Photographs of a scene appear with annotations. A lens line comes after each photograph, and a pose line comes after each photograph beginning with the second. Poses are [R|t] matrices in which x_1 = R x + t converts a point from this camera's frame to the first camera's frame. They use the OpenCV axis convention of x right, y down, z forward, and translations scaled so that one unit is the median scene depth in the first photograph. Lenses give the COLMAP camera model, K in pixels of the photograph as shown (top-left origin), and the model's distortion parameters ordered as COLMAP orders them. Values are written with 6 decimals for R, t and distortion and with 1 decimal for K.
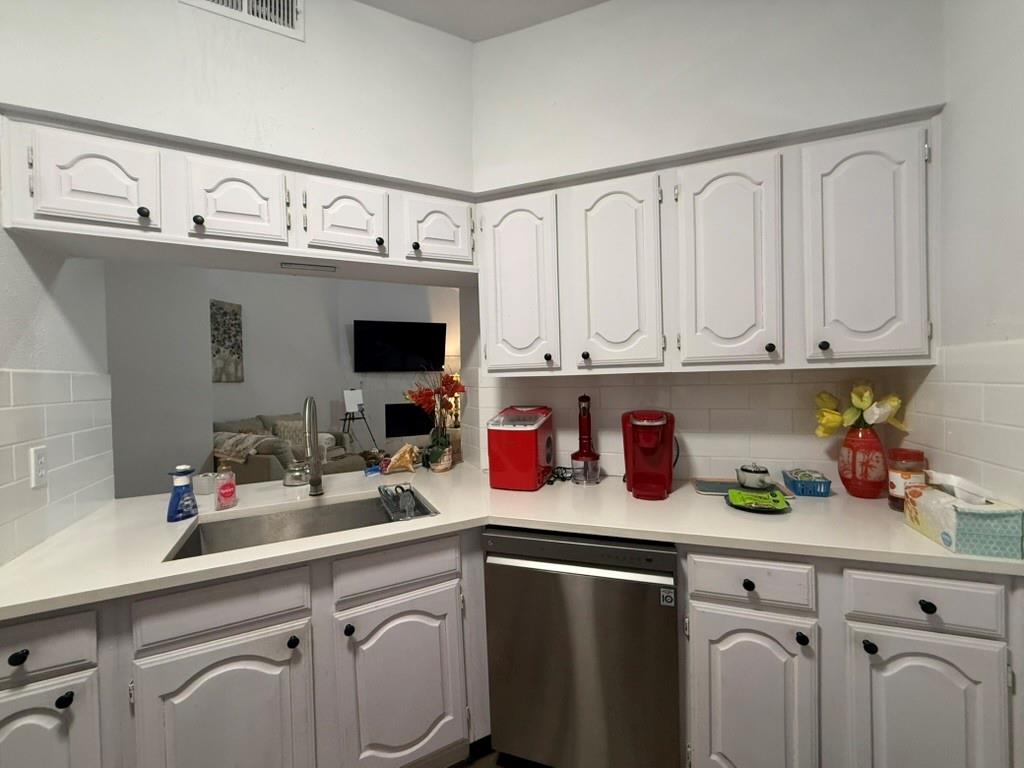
lens RADIAL K [[407.7, 0, 512.0], [0, 407.7, 384.0], [0, 0, 1]] dist [-0.002552, 0.000236]
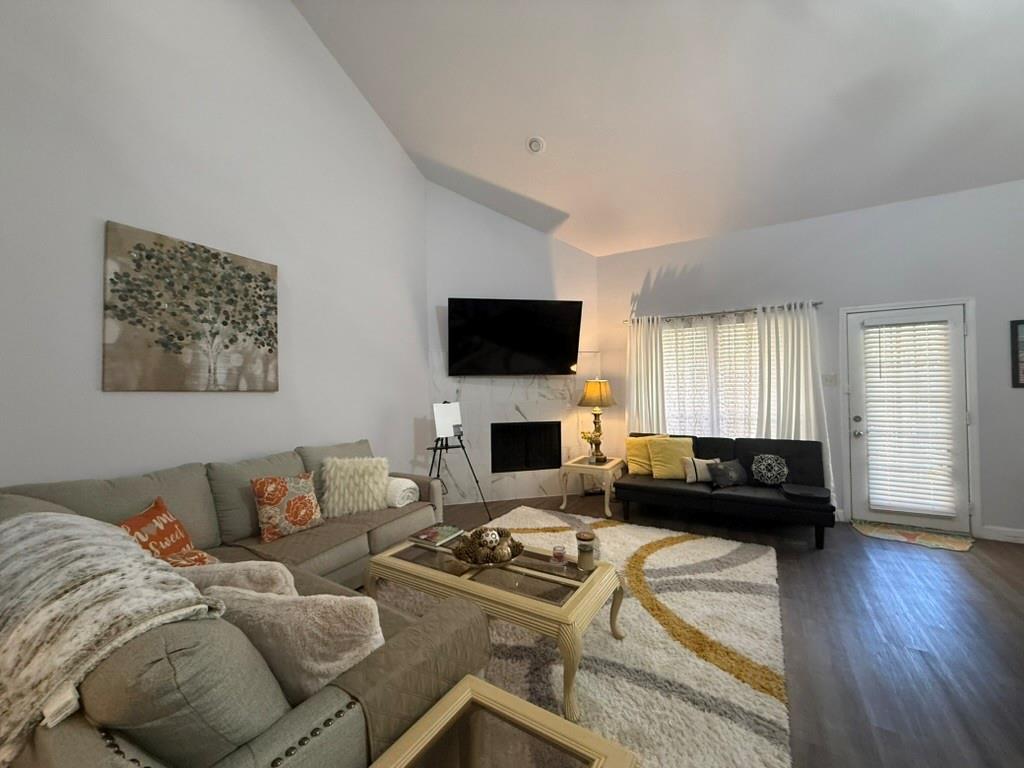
lens RADIAL K [[407.7, 0, 512.0], [0, 407.7, 384.0], [0, 0, 1]] dist [-0.002552, 0.000236]
pose [[0.979470, 0.001528, -0.201584, -0.168170], [-0.004478, 0.999889, -0.014179, -0.007396], [0.201540, 0.014791, 0.979369, 0.410802]]
